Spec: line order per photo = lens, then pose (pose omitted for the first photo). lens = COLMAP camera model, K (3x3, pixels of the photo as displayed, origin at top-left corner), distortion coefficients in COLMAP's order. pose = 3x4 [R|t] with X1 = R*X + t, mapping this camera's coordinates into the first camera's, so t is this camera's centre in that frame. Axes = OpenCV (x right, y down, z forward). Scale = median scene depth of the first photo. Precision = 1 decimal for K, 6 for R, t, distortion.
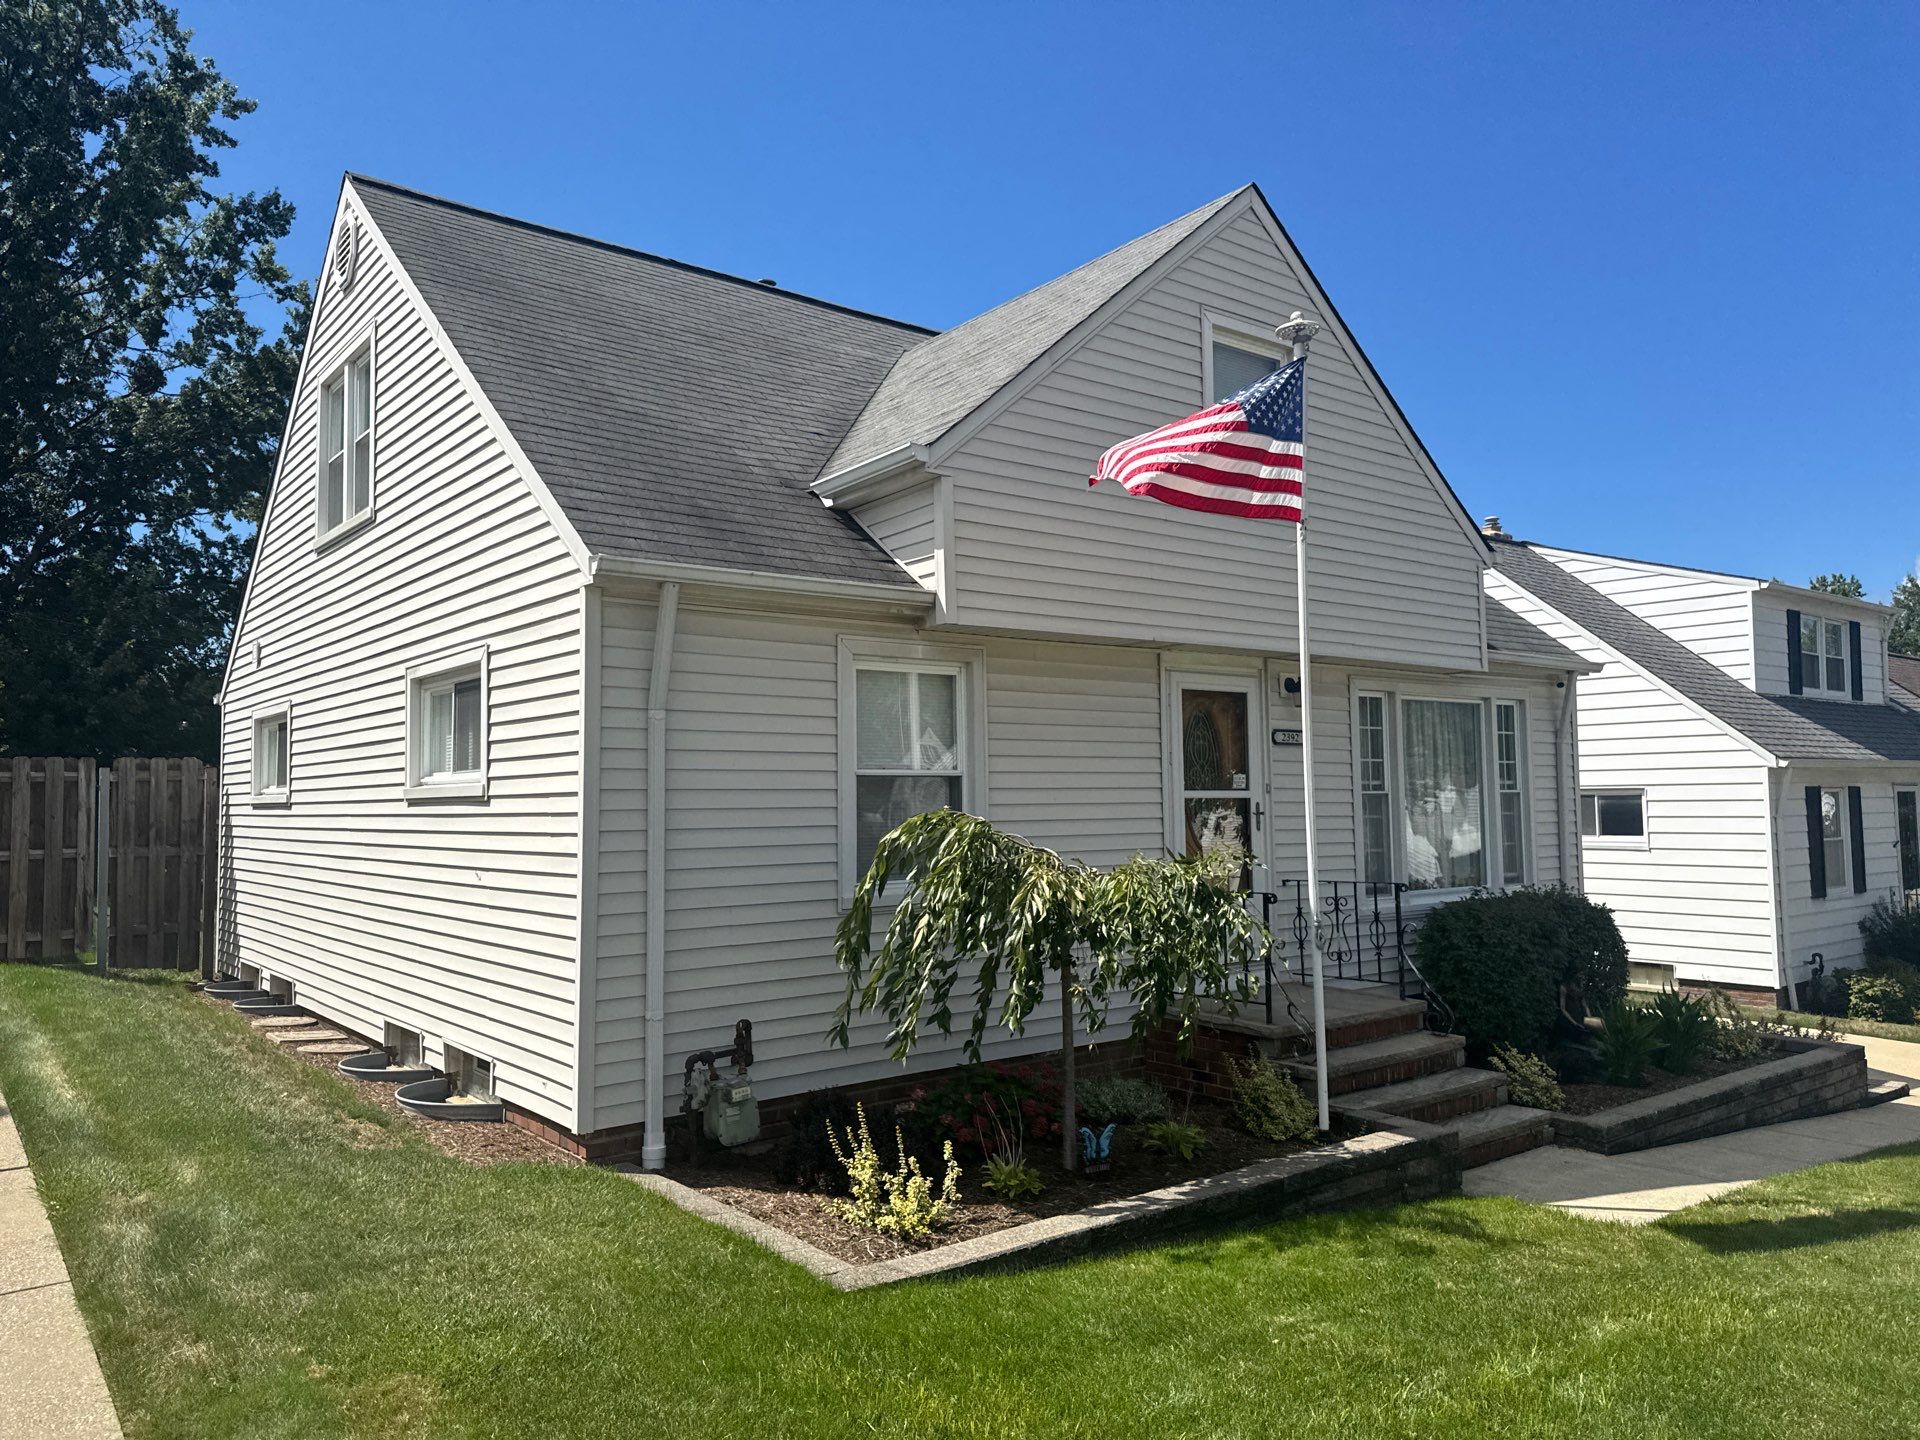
lens RADIAL K [[1356.2, 0, 957.4], [0, 1356.2, 715.1], [0, 0, 1]] dist [0.012947, -0.001857]
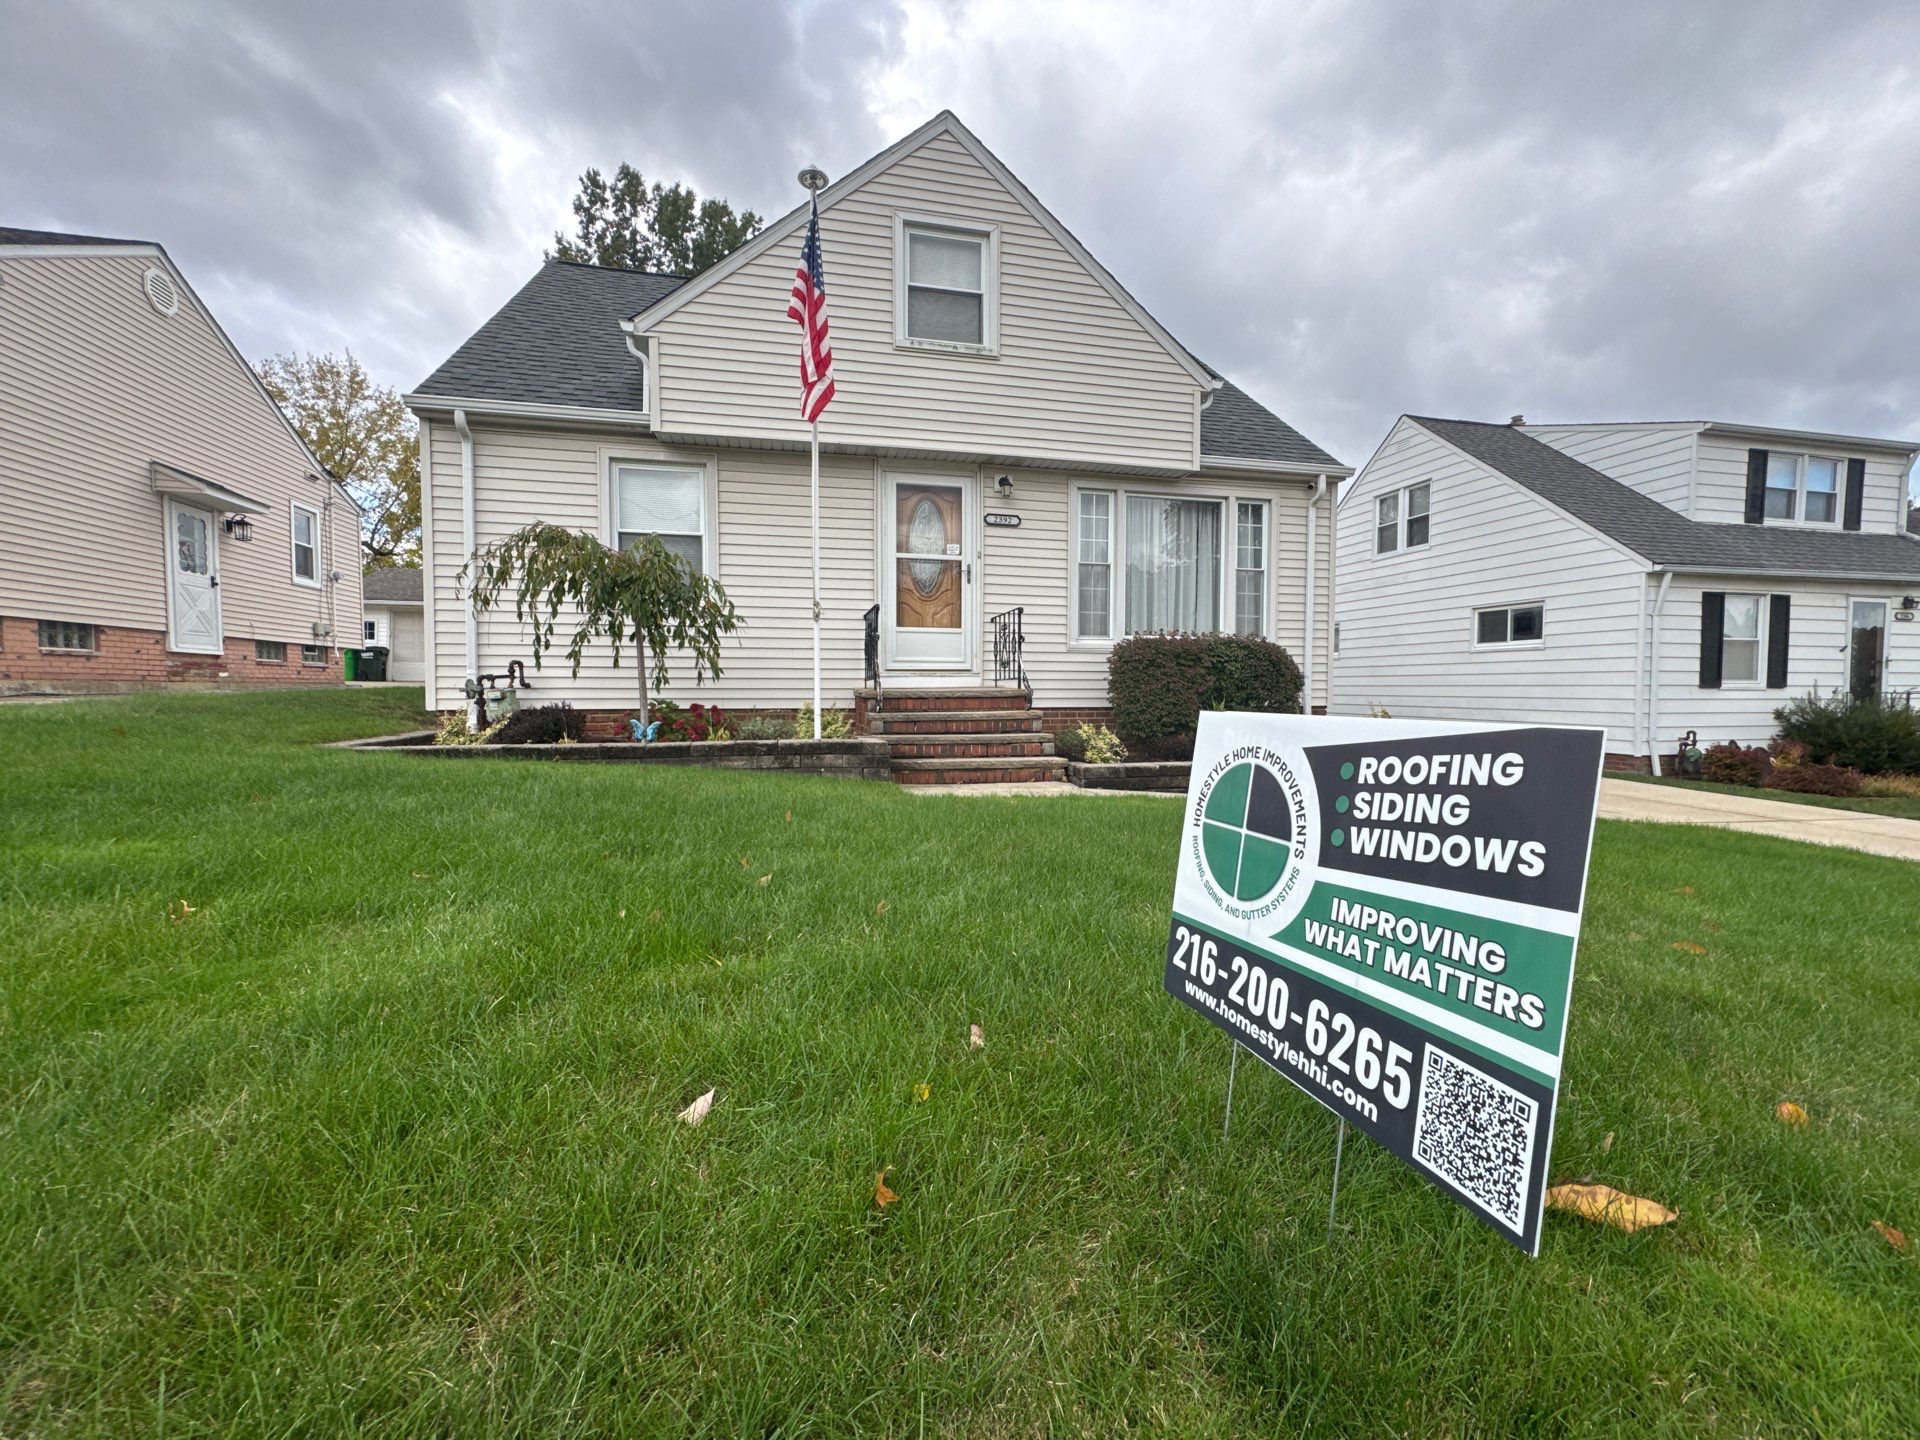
lens RADIAL K [[769.0, 0, 953.8], [0, 769.0, 723.8], [0, 0, 1]] dist [-0.007627, 0.000351]
pose [[0.908543, 0.029316, -0.416761, 0.312956], [0.019064, 0.993587, 0.111452, 0.079911], [0.417355, -0.109204, 0.902158, 0.124571]]
